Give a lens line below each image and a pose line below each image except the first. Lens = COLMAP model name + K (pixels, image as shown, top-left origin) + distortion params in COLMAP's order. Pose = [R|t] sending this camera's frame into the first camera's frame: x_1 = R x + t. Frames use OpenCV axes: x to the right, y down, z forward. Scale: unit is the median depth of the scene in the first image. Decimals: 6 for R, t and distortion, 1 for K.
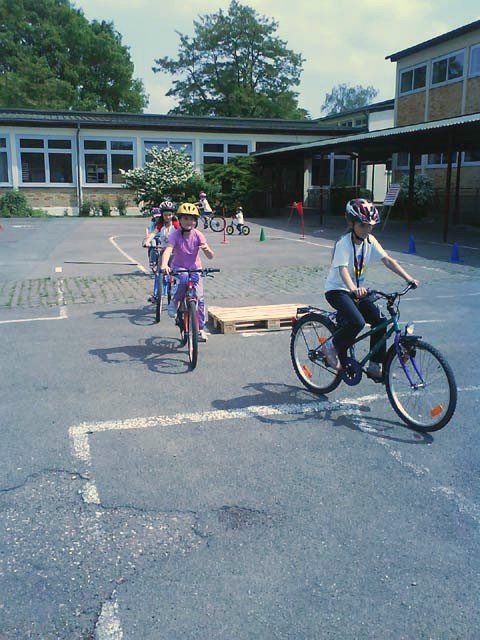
lens RADIAL K [[692.8, 0, 239.2], [0, 692.8, 332.1], [0, 0, 1]] dist [-0.009057, 0.324593]
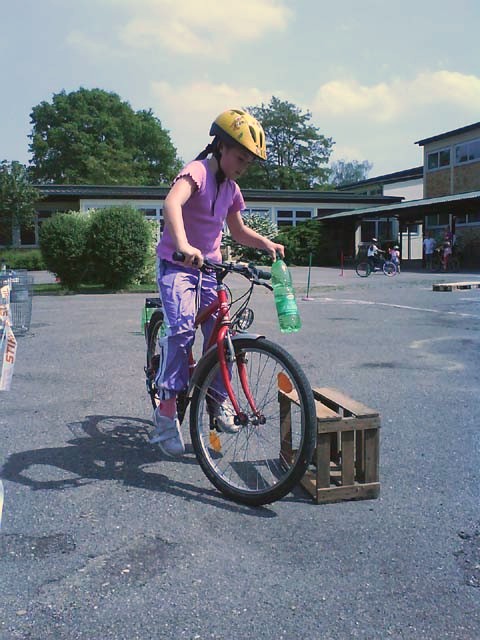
lens RADIAL K [[681.7, 0, 240.0], [0, 681.7, 320.0], [0, 0, 1]] dist [0.077425, 0.283862]
pose [[0.999779, -0.012556, 0.016883, -0.091702], [0.014331, 0.993886, -0.109477, 0.040286], [-0.015405, 0.109695, 0.993846, -0.140078]]
